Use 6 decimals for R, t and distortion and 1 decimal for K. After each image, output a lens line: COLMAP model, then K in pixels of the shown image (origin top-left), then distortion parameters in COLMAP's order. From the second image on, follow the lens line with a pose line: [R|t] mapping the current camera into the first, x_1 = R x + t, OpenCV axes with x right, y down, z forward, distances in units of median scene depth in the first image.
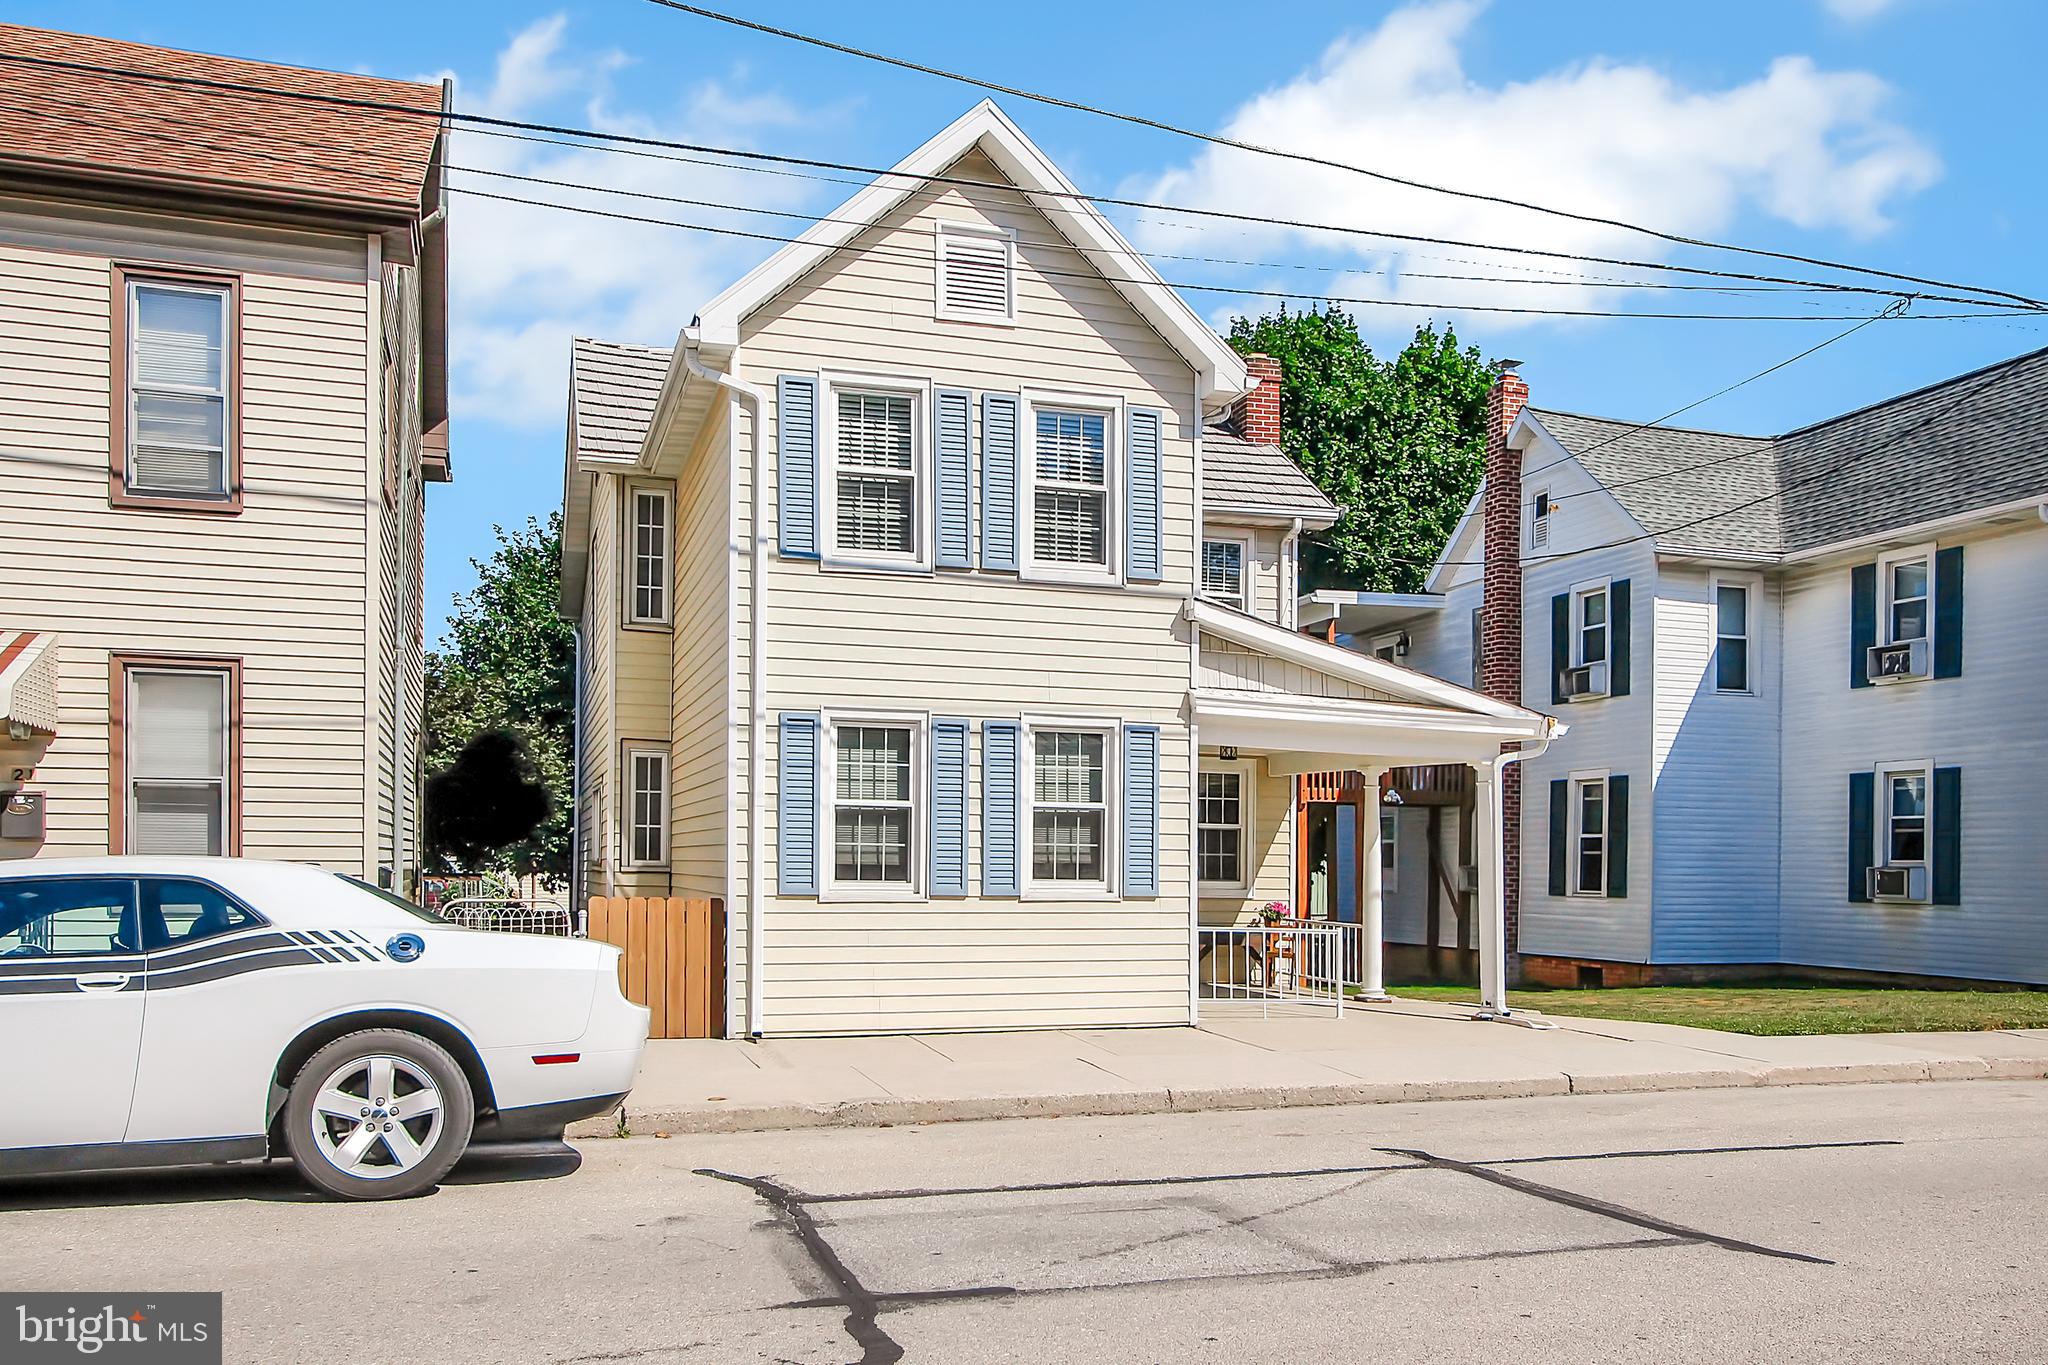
lens RADIAL K [[1877.7, 0, 1024.0], [0, 1877.7, 682.5], [0, 0, 1]] dist [0.014166, 0.002952]
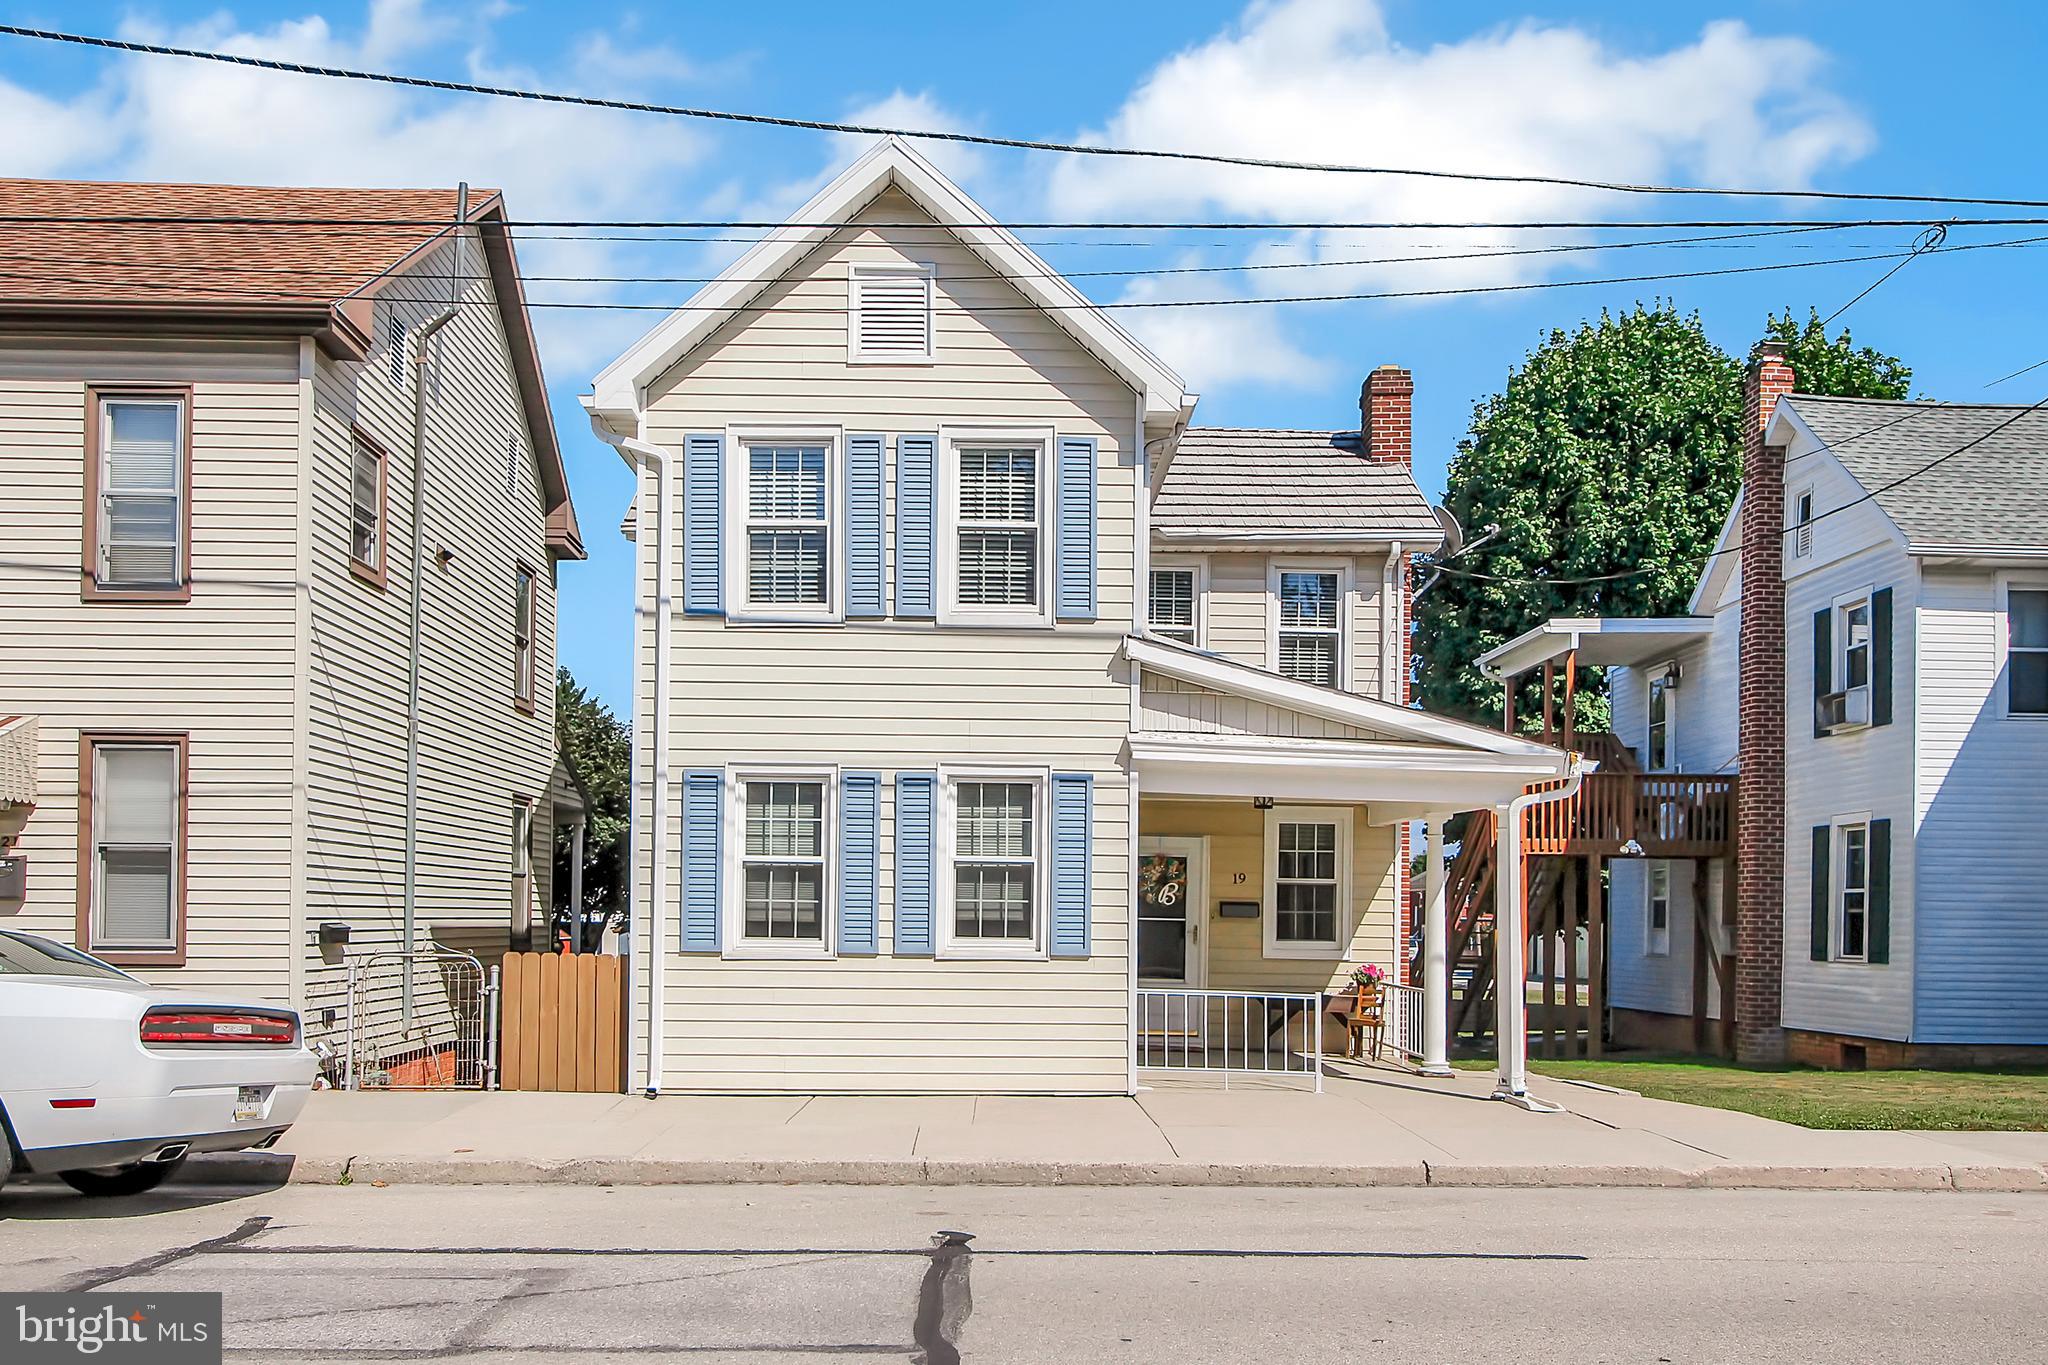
lens RADIAL K [[1902.0, 0, 1024.0], [0, 1902.0, 716.3], [0, 0, 1]] dist [0.010098, 0.012256]
pose [[0.945400, -0.034737, -0.324054, 0.354115], [0.030298, 0.999365, -0.018736, 0.011403], [0.324500, 0.007895, 0.945853, 0.092597]]
